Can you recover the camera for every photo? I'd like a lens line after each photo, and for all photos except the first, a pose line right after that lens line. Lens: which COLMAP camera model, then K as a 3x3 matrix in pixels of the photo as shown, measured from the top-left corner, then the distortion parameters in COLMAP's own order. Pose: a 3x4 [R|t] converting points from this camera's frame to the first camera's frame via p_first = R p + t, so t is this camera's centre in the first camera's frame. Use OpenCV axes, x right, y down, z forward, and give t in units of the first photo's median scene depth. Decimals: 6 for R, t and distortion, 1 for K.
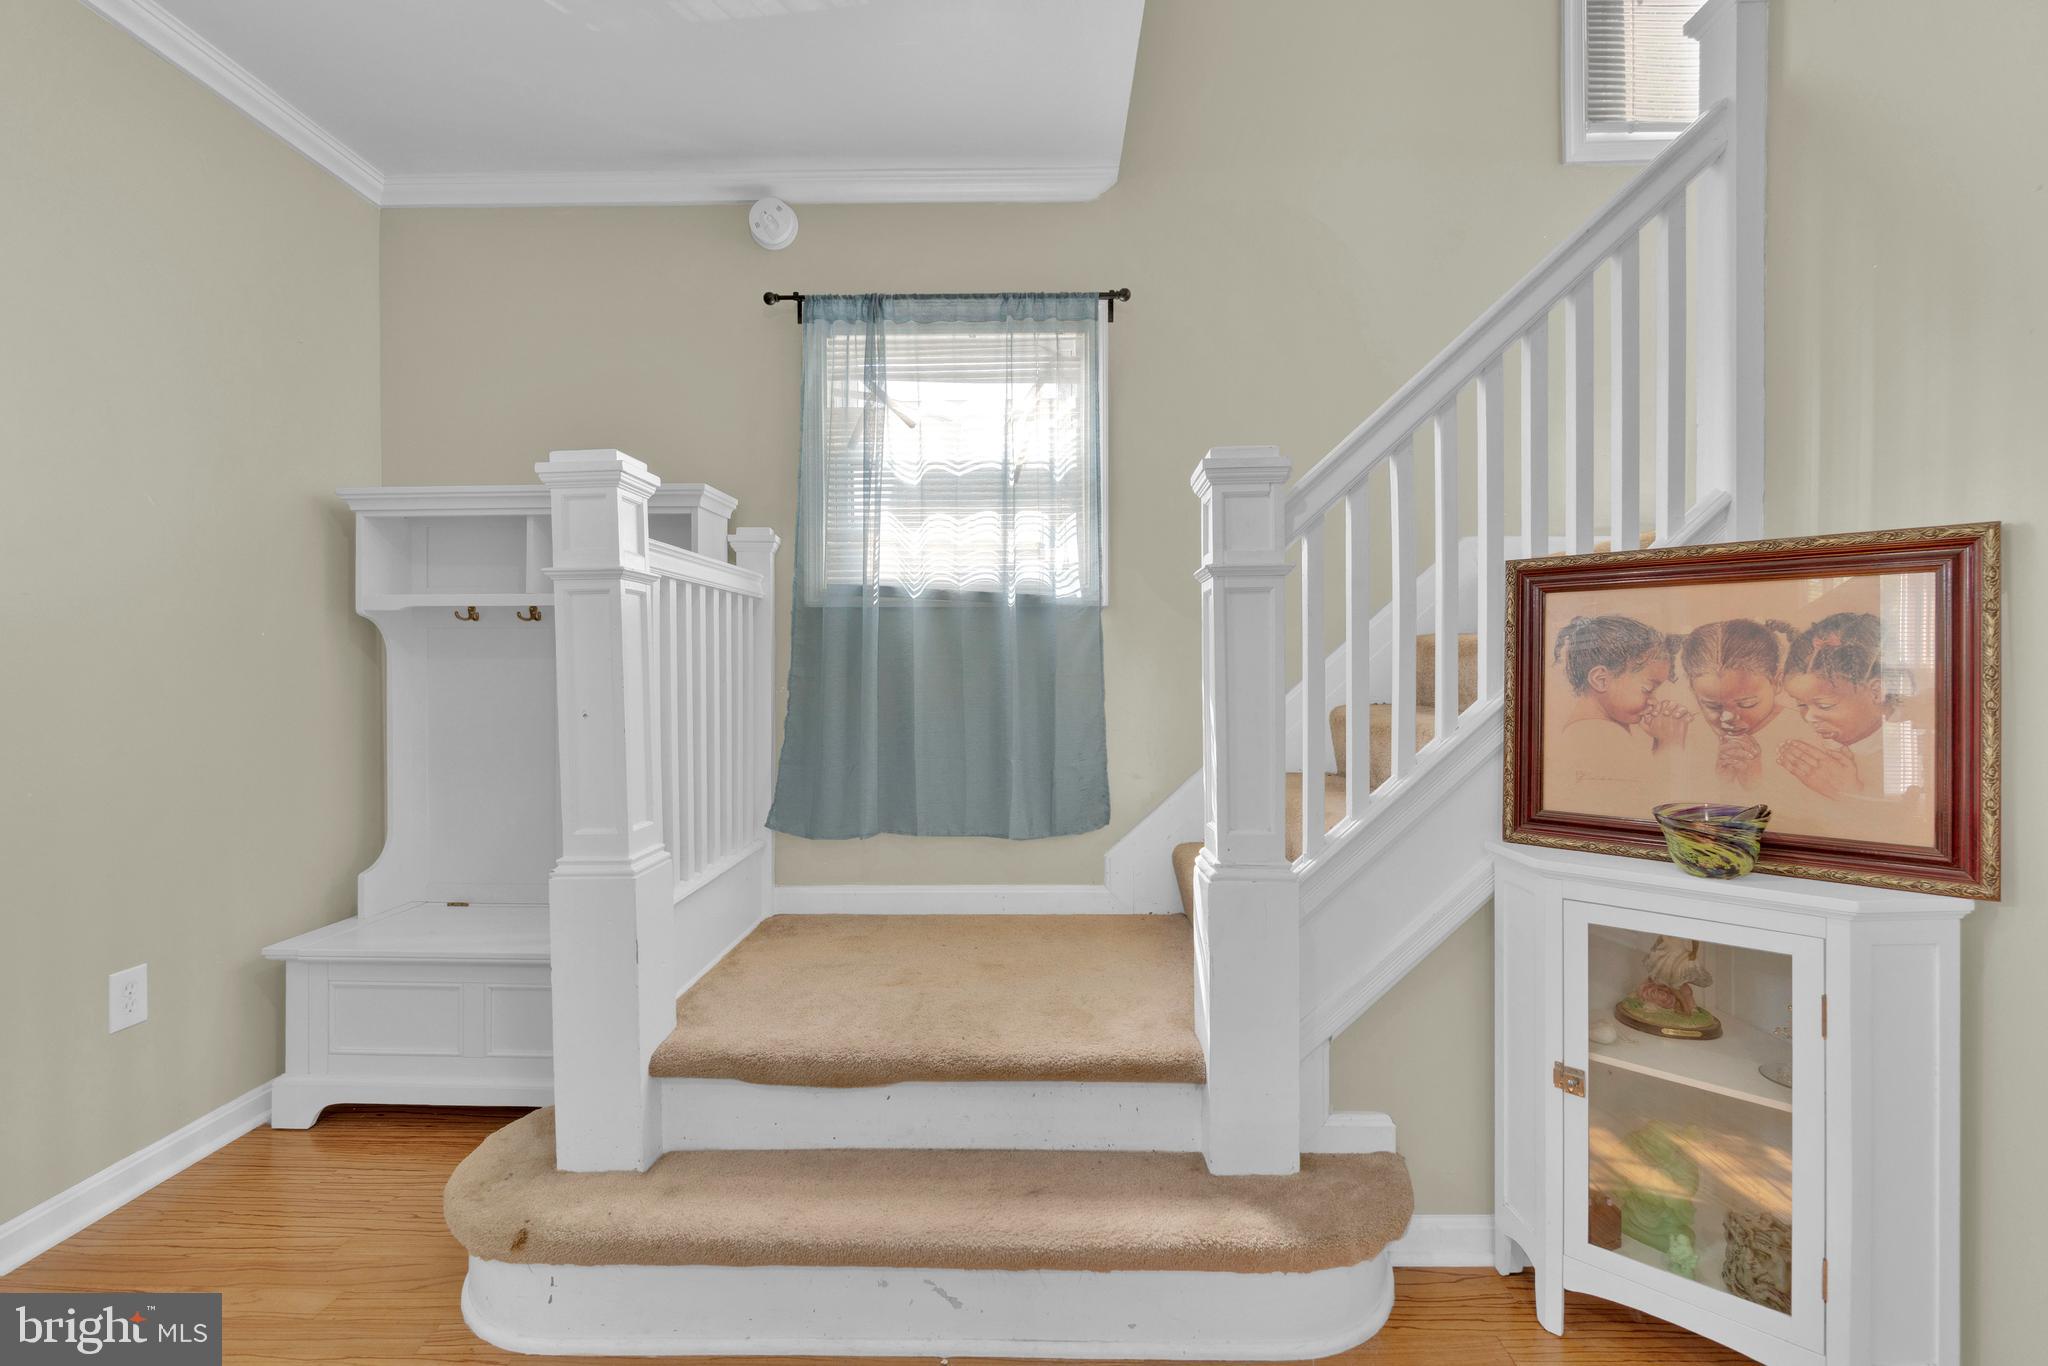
lens RADIAL K [[895.5, 0, 1022.1], [0, 895.5, 656.8], [0, 0, 1]] dist [-0.002839, -0.000299]
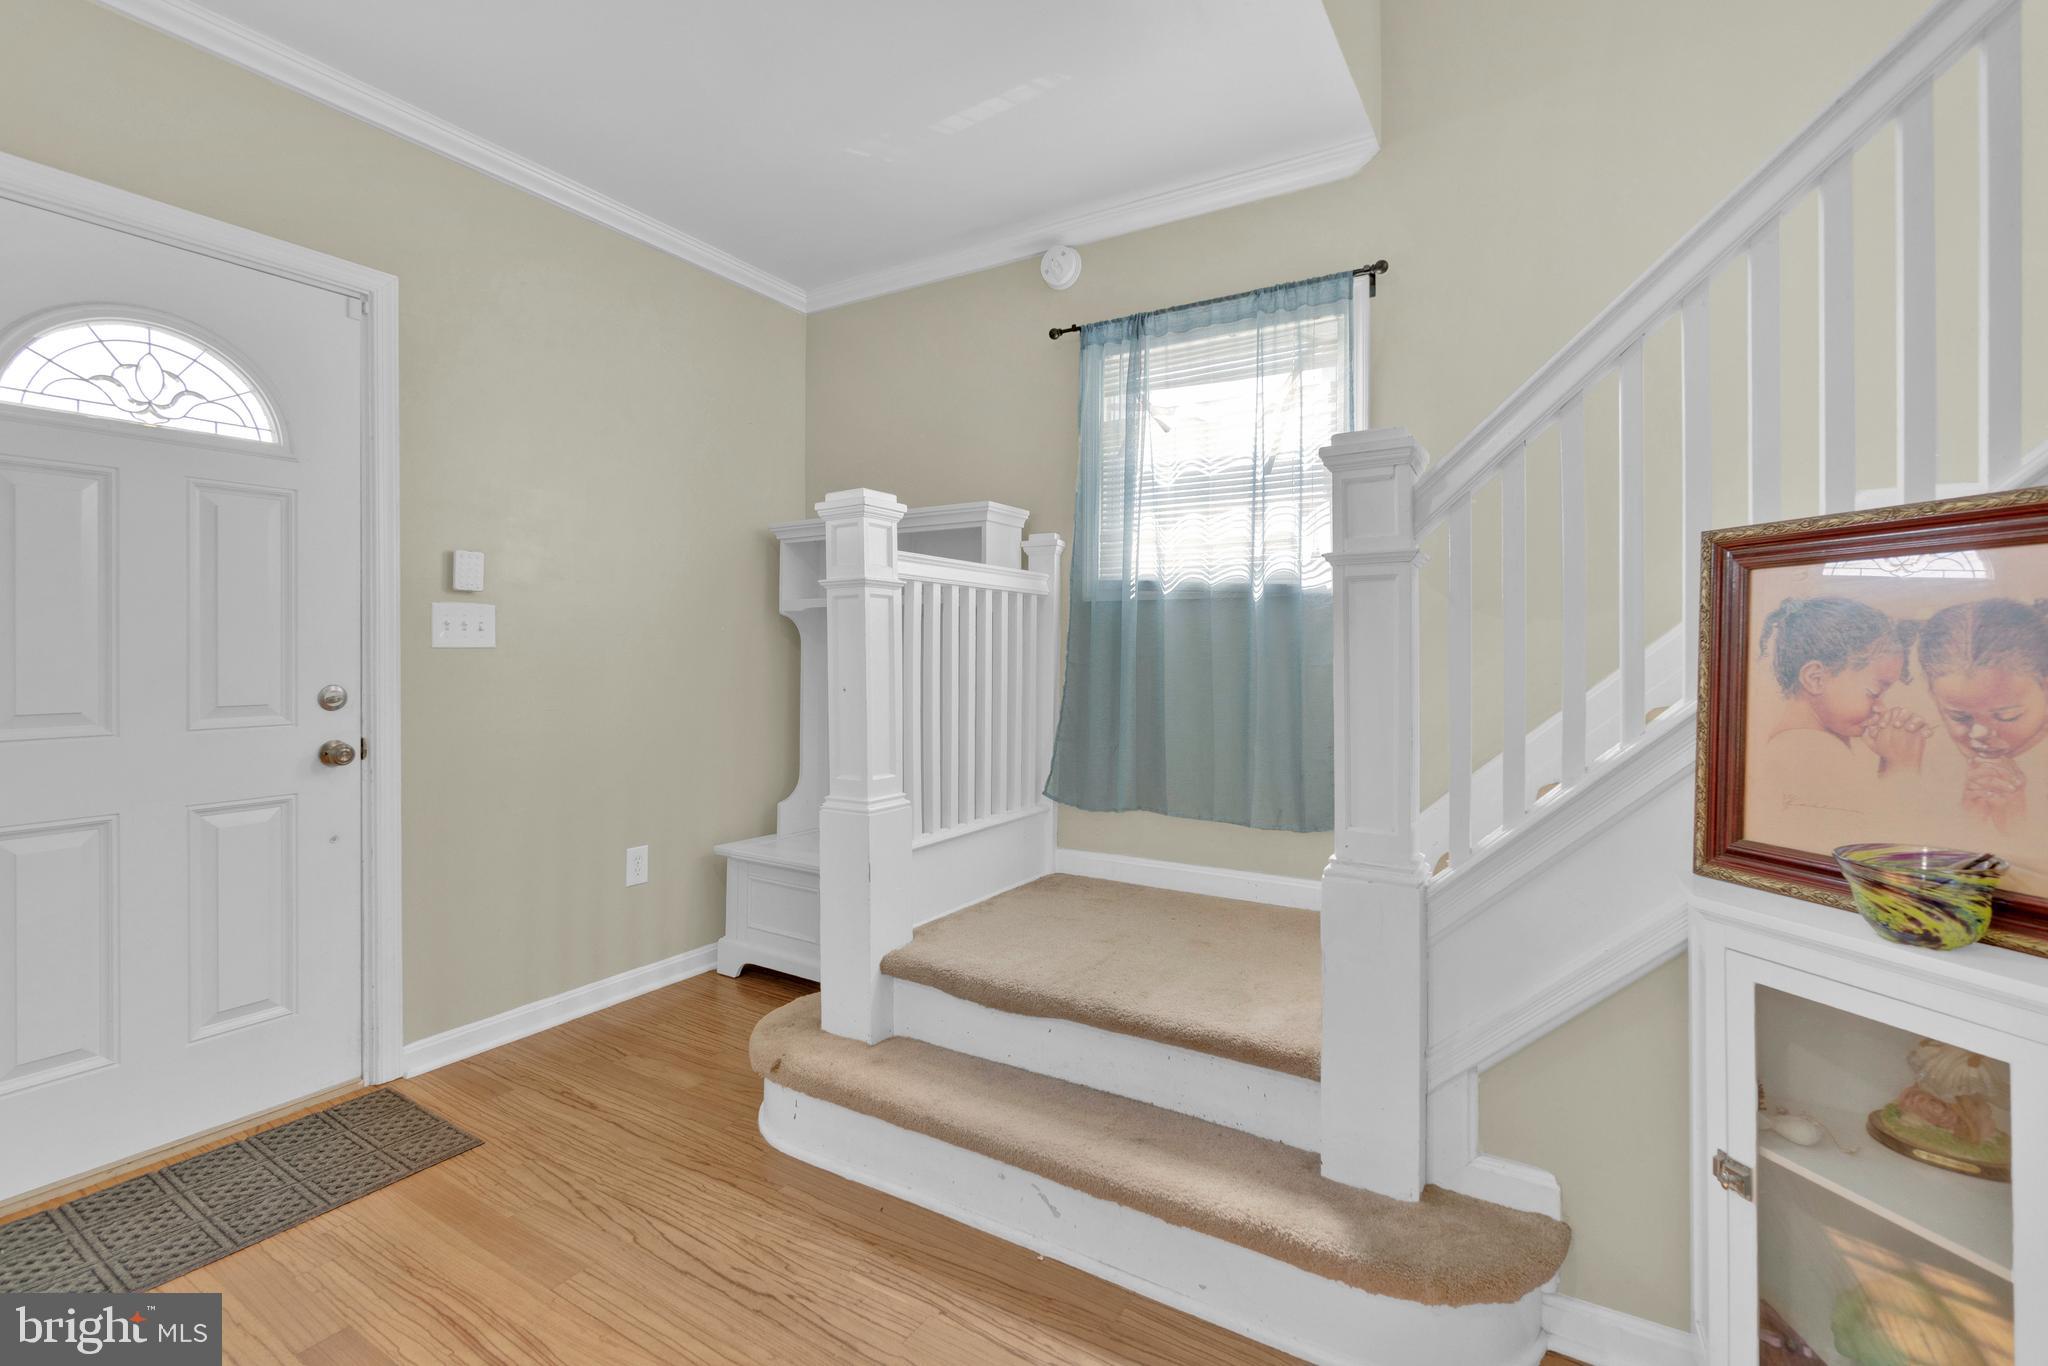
lens RADIAL K [[908.0, 0, 1024.7], [0, 908.0, 630.2], [0, 0, 1]] dist [-0.001345, -0.000117]
pose [[0.864069, -0.006016, -0.503338, 0.402986], [-0.002615, 0.999861, -0.016441, -0.001680], [0.503367, 0.015522, 0.863933, -0.028491]]
